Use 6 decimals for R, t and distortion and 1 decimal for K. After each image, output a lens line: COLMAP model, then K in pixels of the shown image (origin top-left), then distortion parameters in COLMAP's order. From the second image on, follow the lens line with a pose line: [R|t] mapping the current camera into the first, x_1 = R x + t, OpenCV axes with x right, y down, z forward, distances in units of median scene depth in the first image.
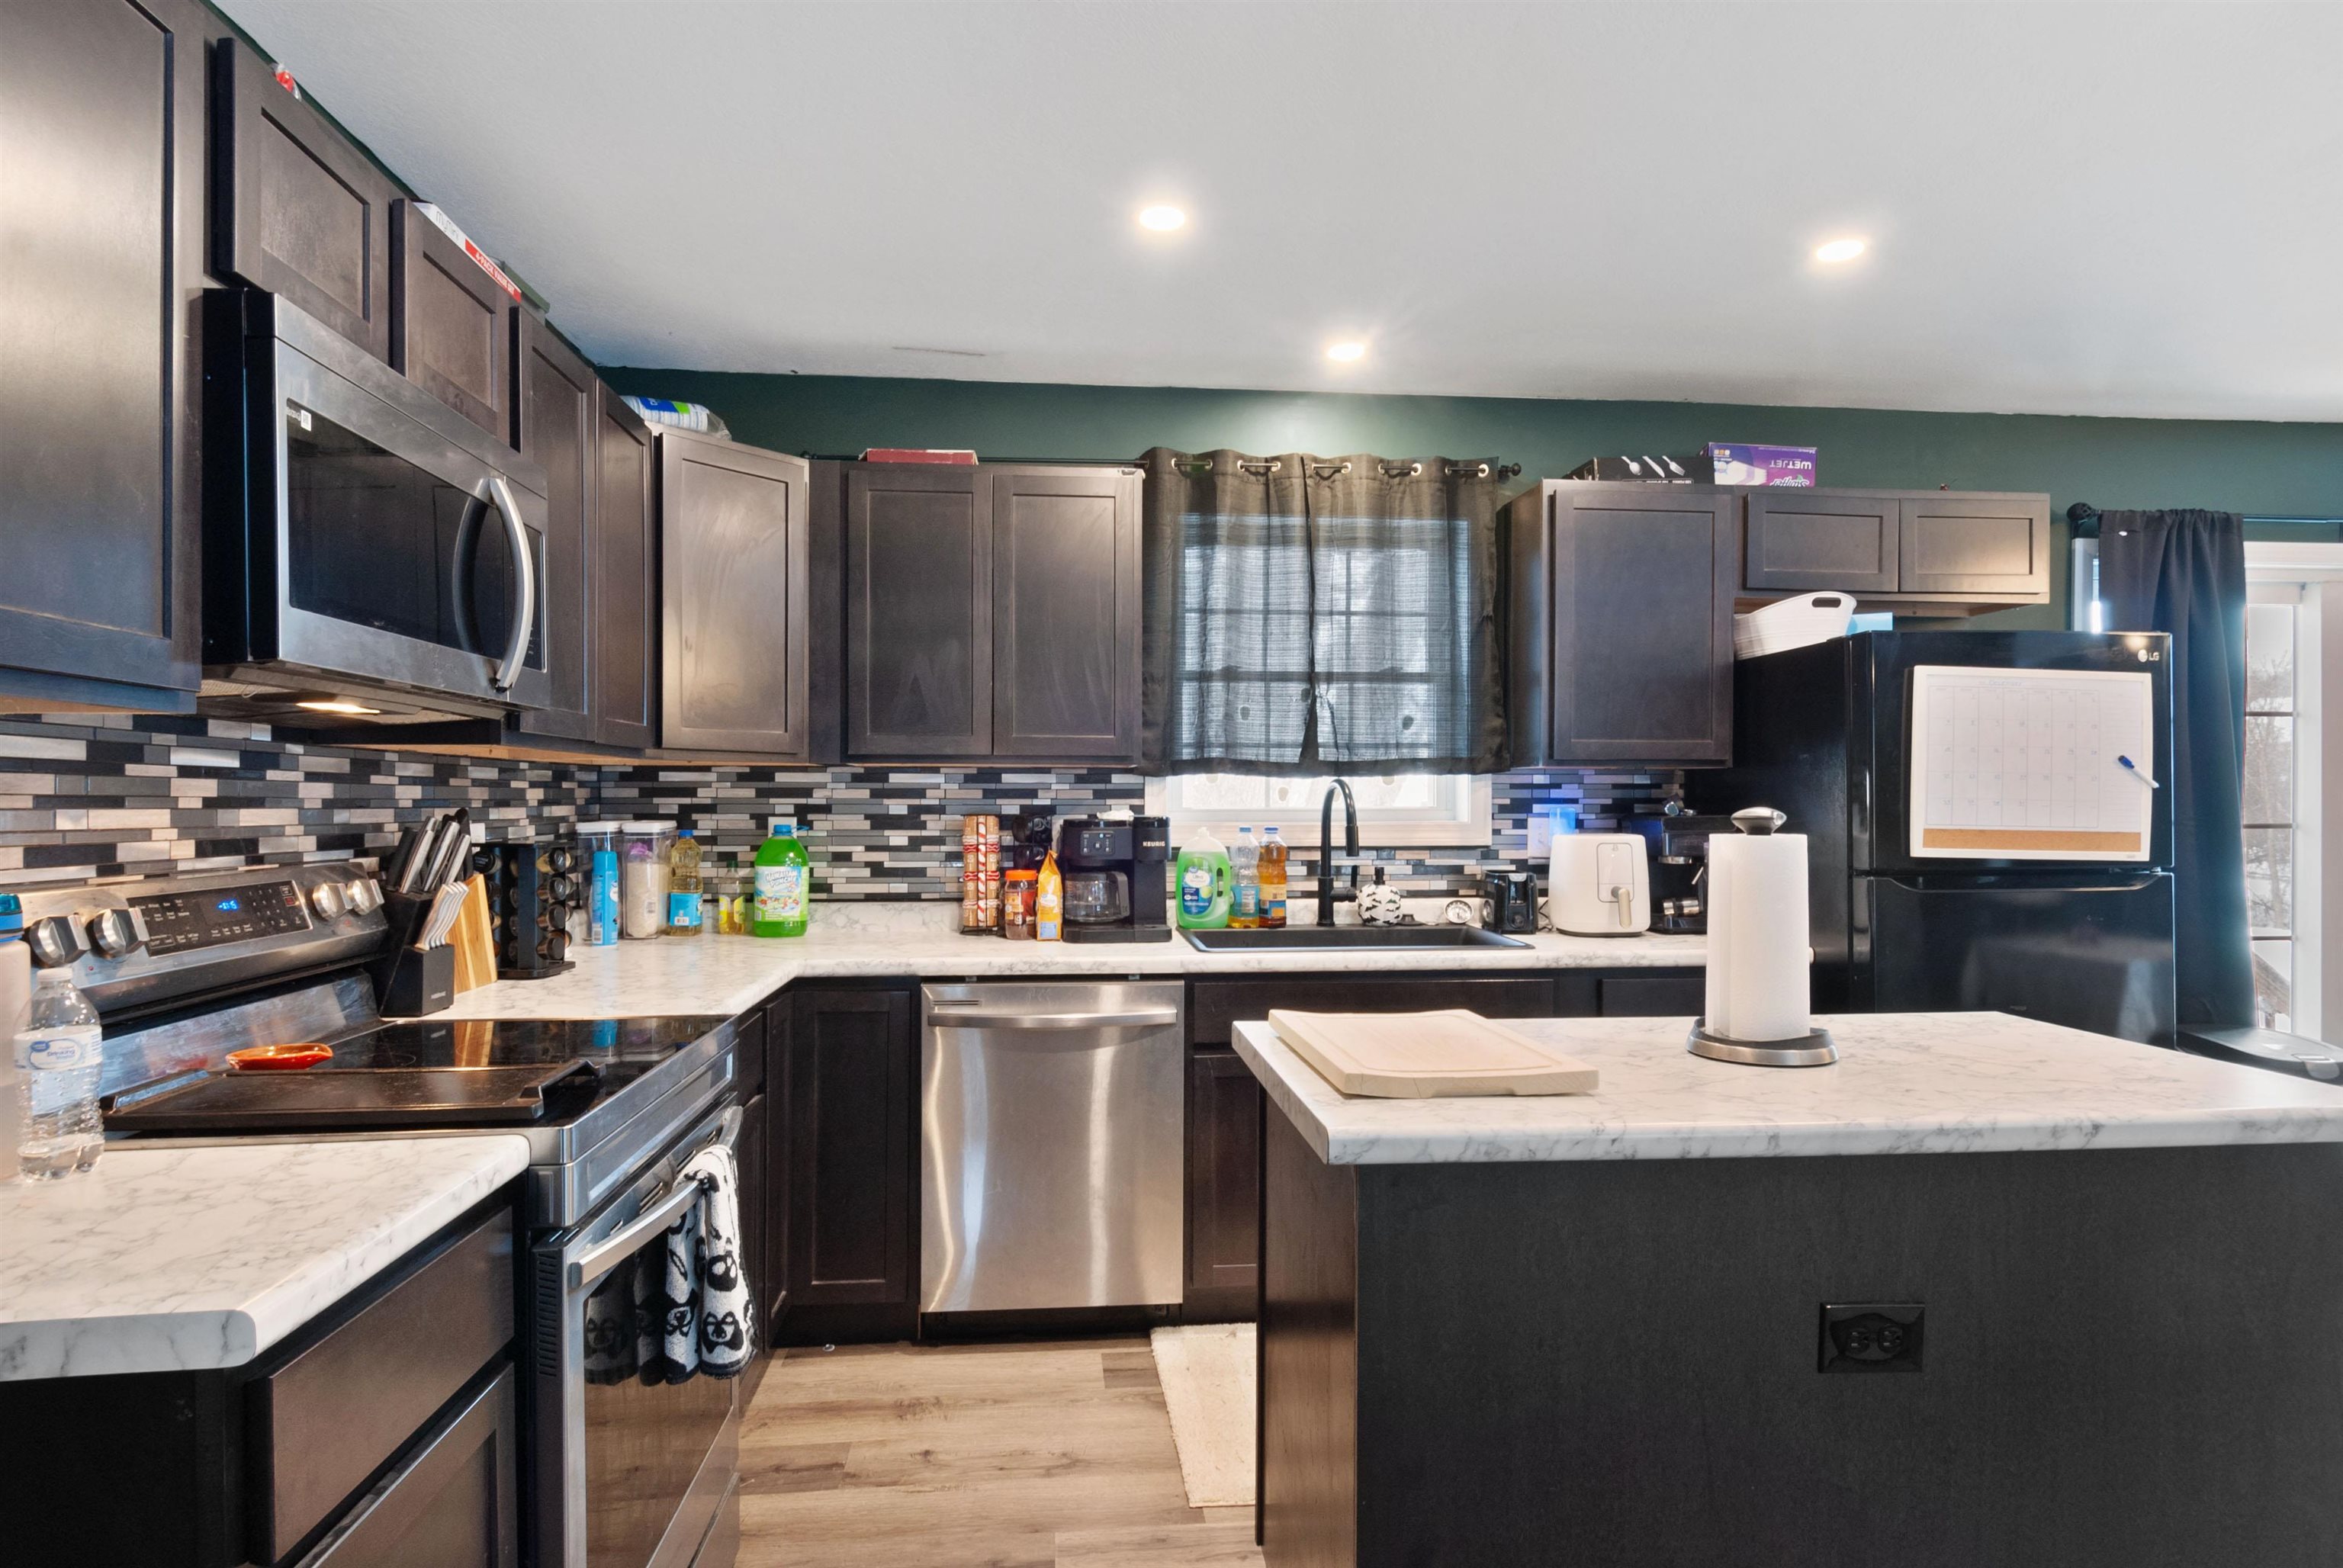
lens RADIAL K [[1276.0, 0, 1170.6], [0, 1276.0, 805.8], [0, 0, 1]] dist [0.002501, -0.015650]
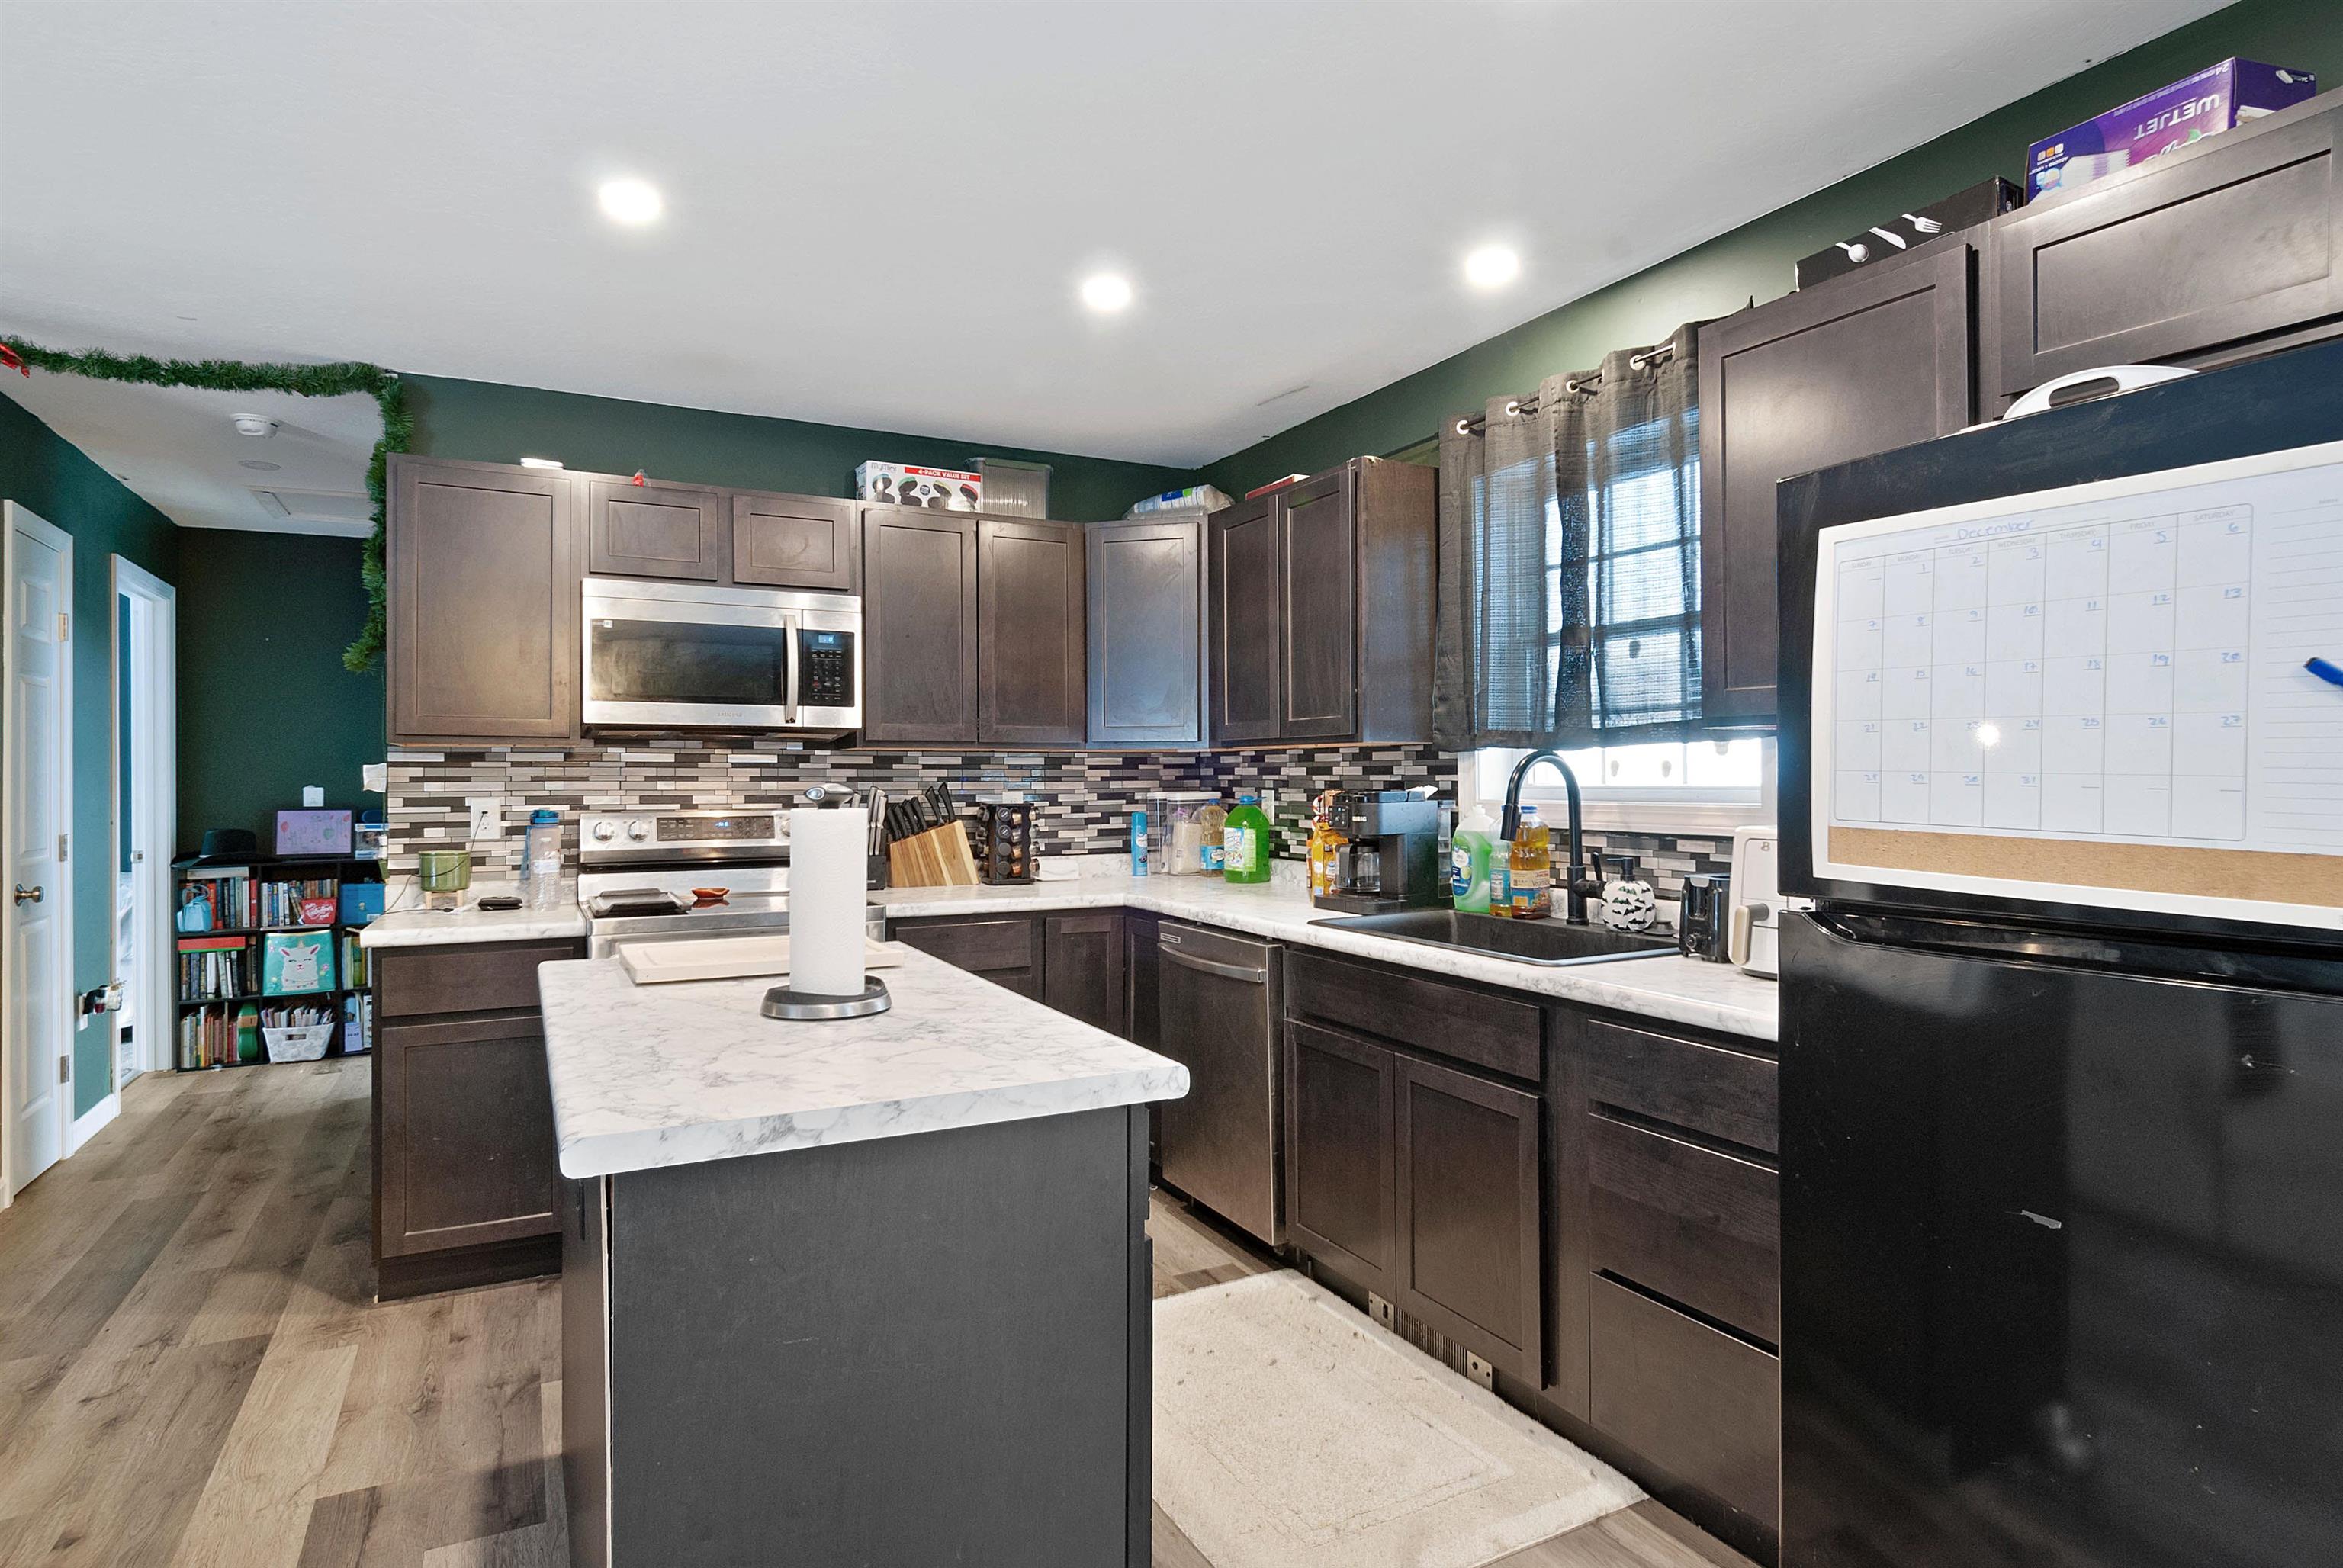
lens RADIAL K [[1254.3, 0, 1171.5], [0, 1254.3, 784.0], [0, 0, 1]] dist [0.012265, -0.014274]
pose [[0.380031, 0.003878, -0.924965, 0.812850], [-0.001309, 0.999992, 0.003655, -0.001659], [0.924973, -0.000179, 0.380034, 0.443603]]
